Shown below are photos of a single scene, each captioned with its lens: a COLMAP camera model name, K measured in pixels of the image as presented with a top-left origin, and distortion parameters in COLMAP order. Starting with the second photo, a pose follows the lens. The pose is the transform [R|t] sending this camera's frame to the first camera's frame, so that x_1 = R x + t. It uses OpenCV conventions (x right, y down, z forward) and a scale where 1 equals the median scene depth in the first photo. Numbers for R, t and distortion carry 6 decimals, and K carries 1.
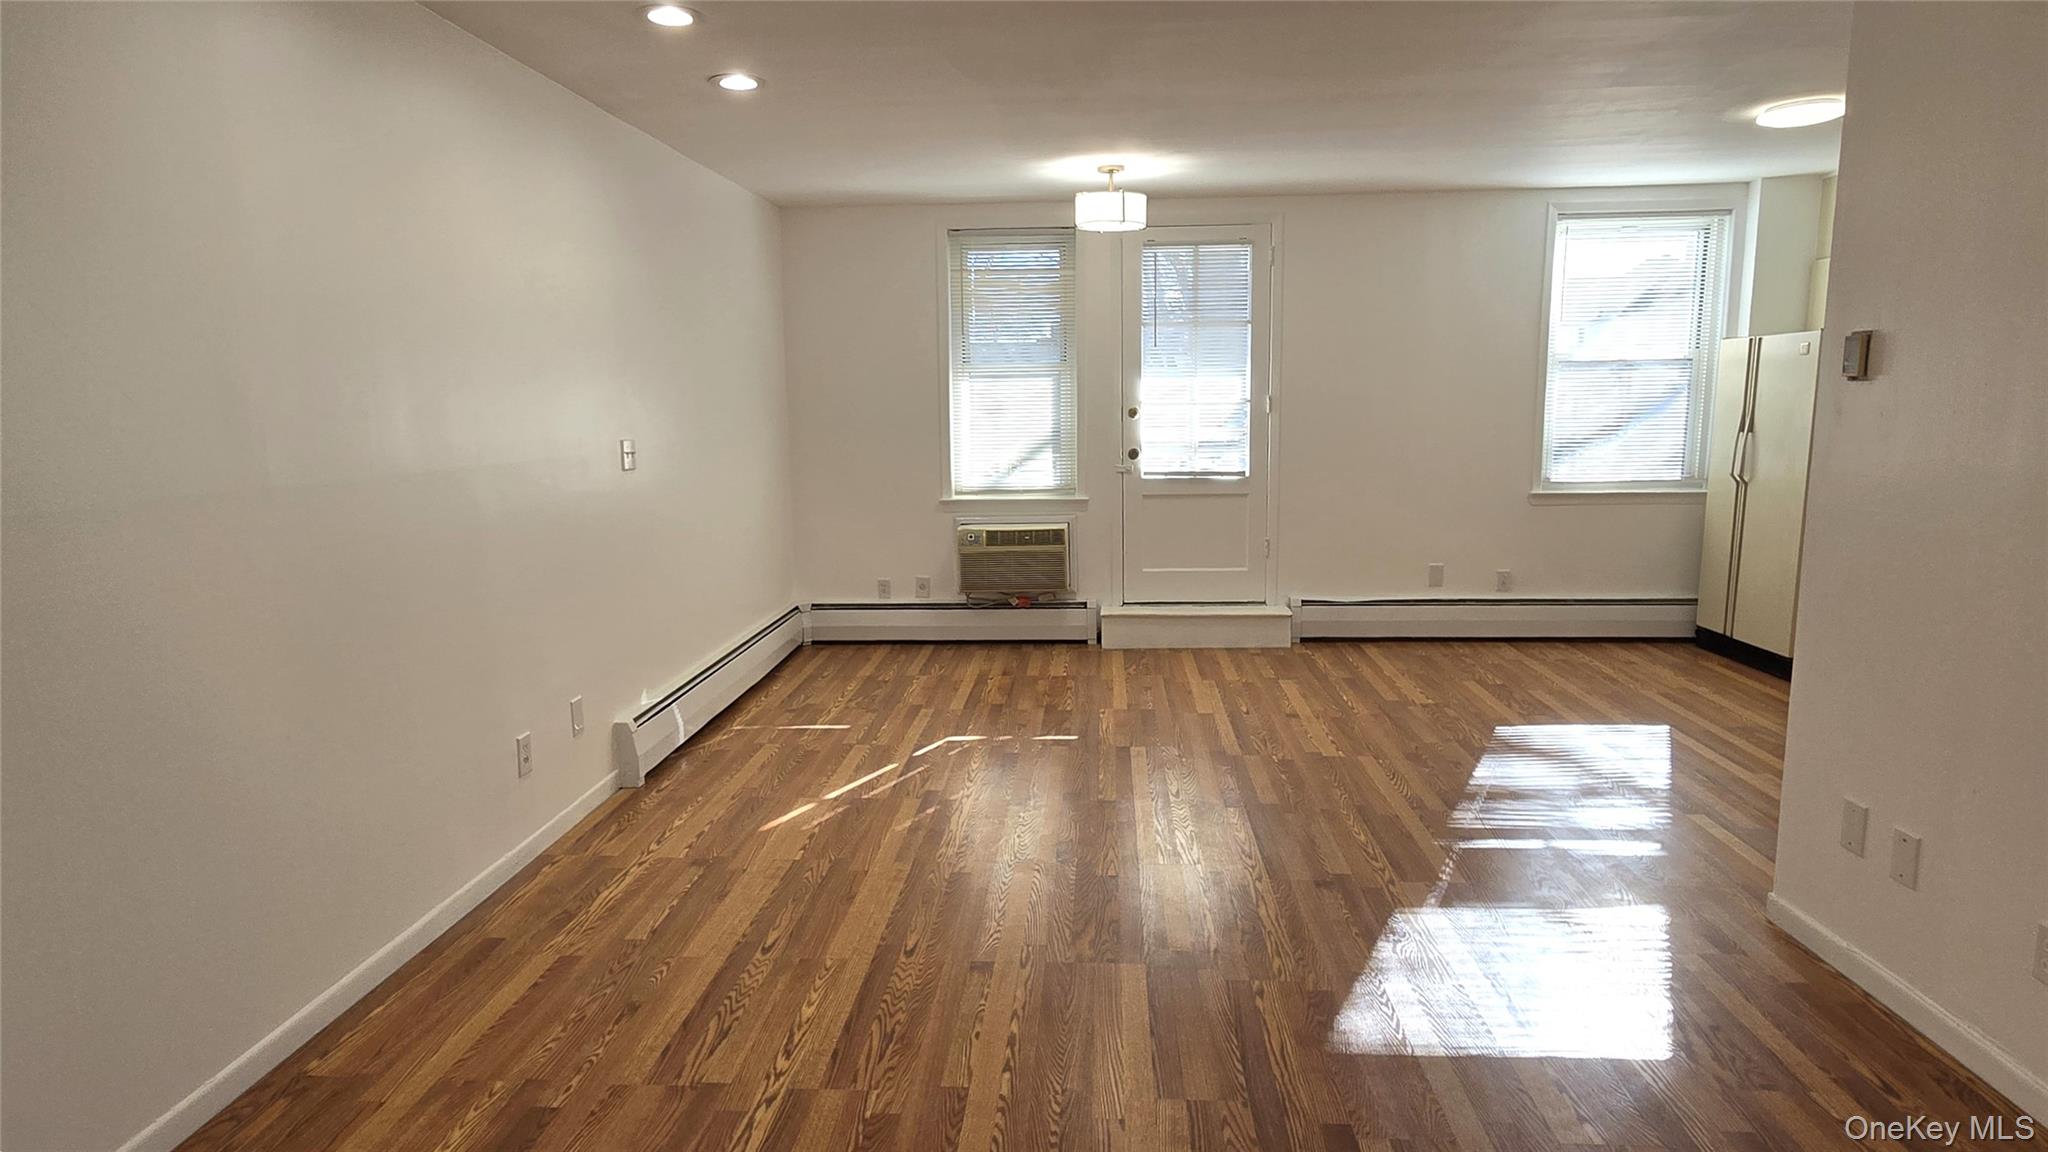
lens RADIAL K [[1132.1, 0, 1011.1], [0, 1132.1, 575.5], [0, 0, 1]] dist [-0.001338, 0.001135]
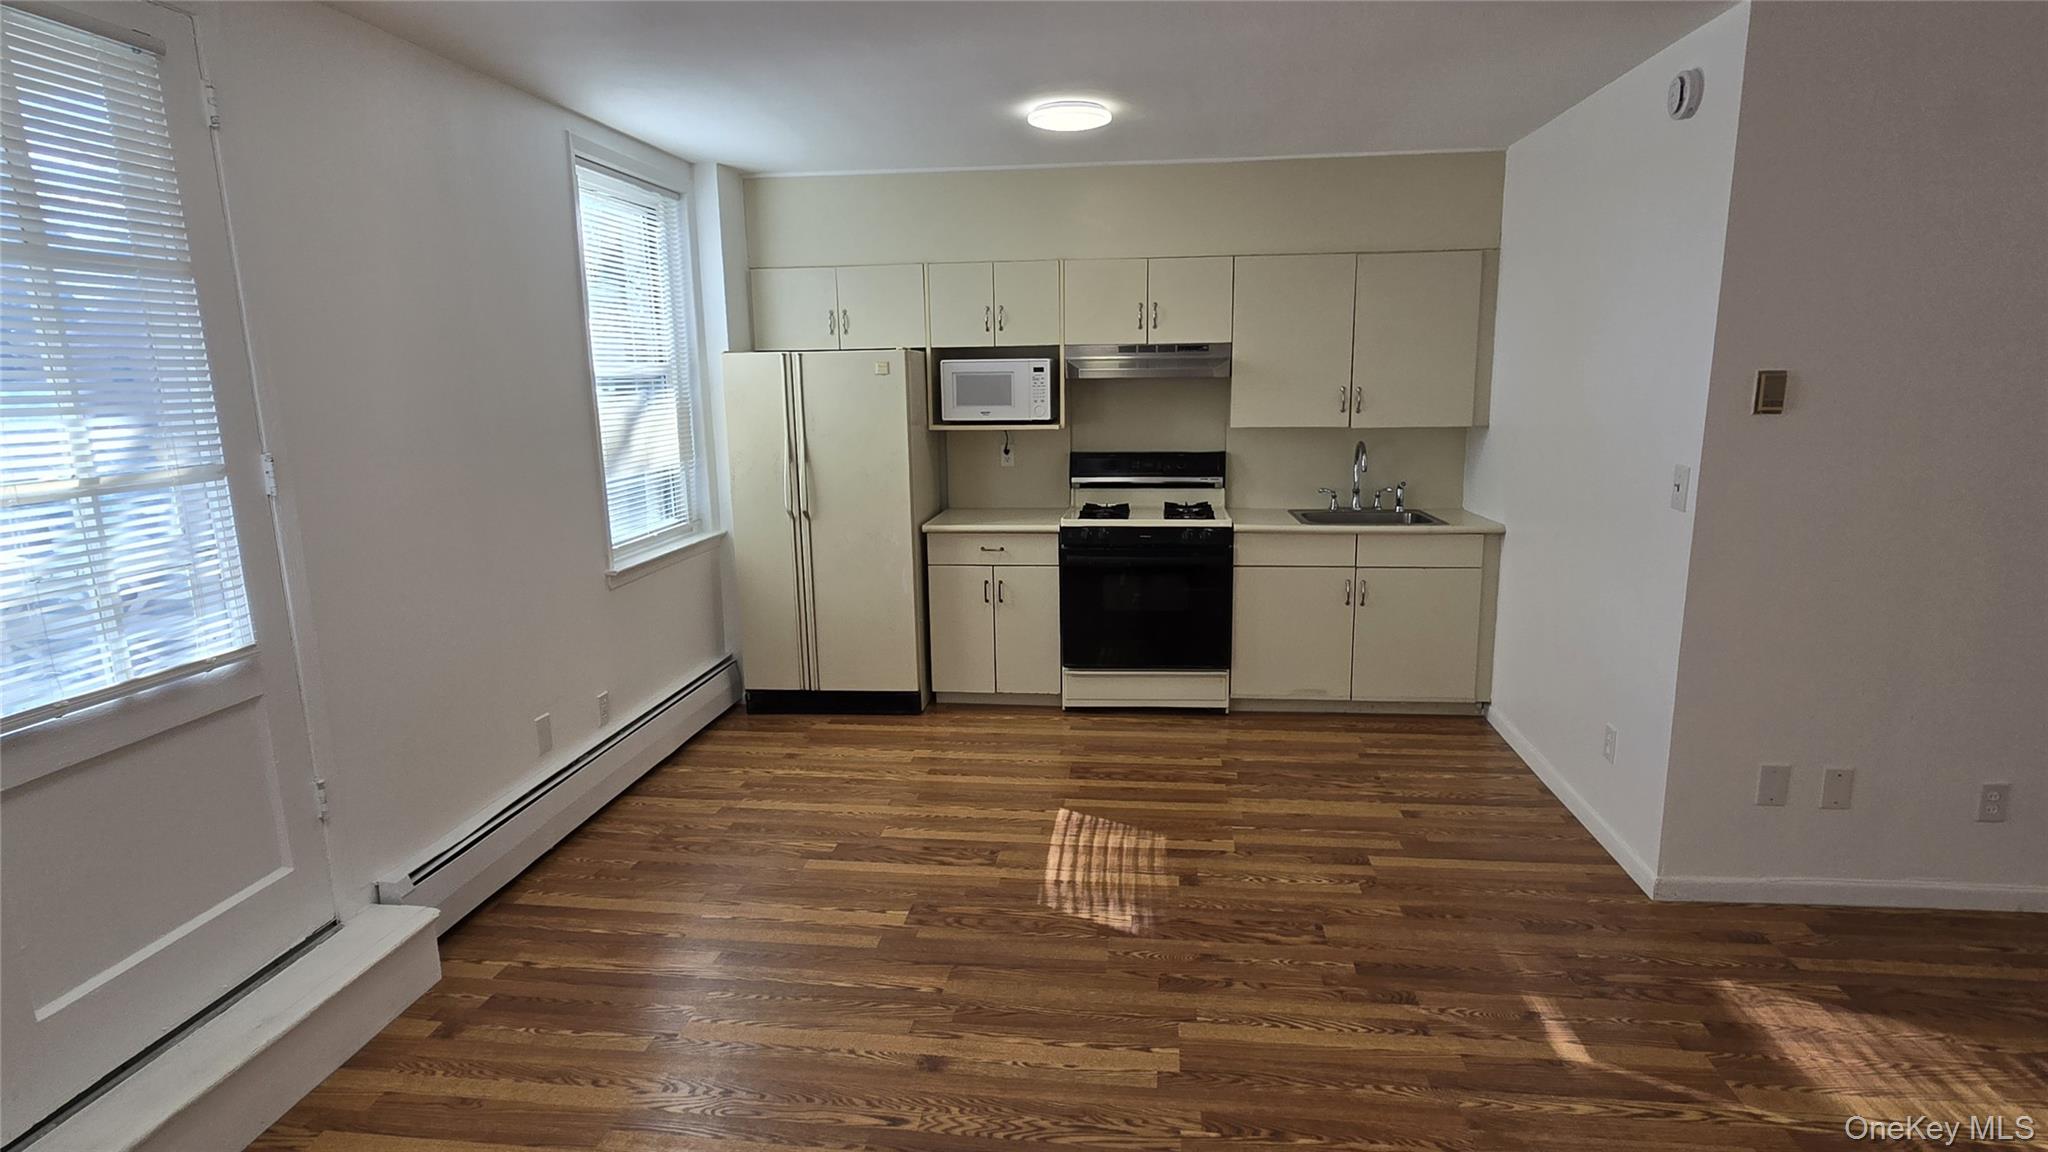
lens RADIAL K [[1056.8, 0, 1024.0], [0, 1056.8, 576.0], [0, 0, 1]] dist [-0.001814, 0.002119]
pose [[0.042630, -0.177492, 0.983198, -0.165658], [0.169622, 0.971092, 0.167952, -0.148496], [-0.984587, 0.159612, 0.071504, 0.779379]]
